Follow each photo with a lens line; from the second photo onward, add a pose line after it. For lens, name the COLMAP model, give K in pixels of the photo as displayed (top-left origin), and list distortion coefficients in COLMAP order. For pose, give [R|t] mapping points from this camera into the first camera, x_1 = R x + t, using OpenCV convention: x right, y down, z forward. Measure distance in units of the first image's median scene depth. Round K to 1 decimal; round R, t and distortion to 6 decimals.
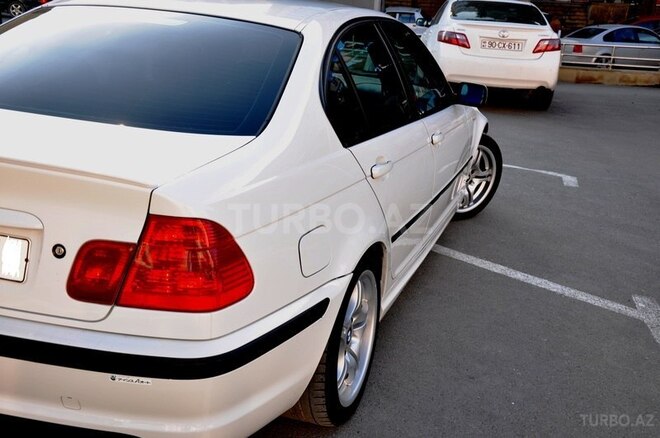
lens RADIAL K [[743.6, 0, 330.0], [0, 743.6, 219.0], [0, 0, 1]] dist [0.005262, 0.009953]
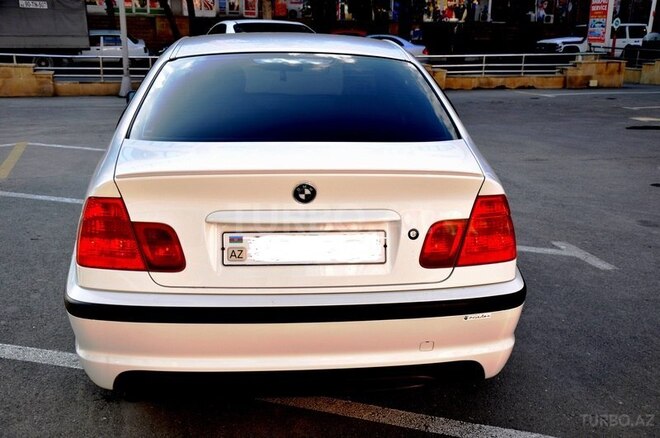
lens RADIAL K [[743.6, 0, 330.0], [0, 743.6, 219.0], [0, 0, 1]] dist [0.005262, 0.009953]
pose [[0.914423, -0.147684, 0.376856, -1.007359], [0.157446, 0.987515, 0.004955, -0.014546], [-0.372883, 0.054803, 0.926258, -0.195047]]
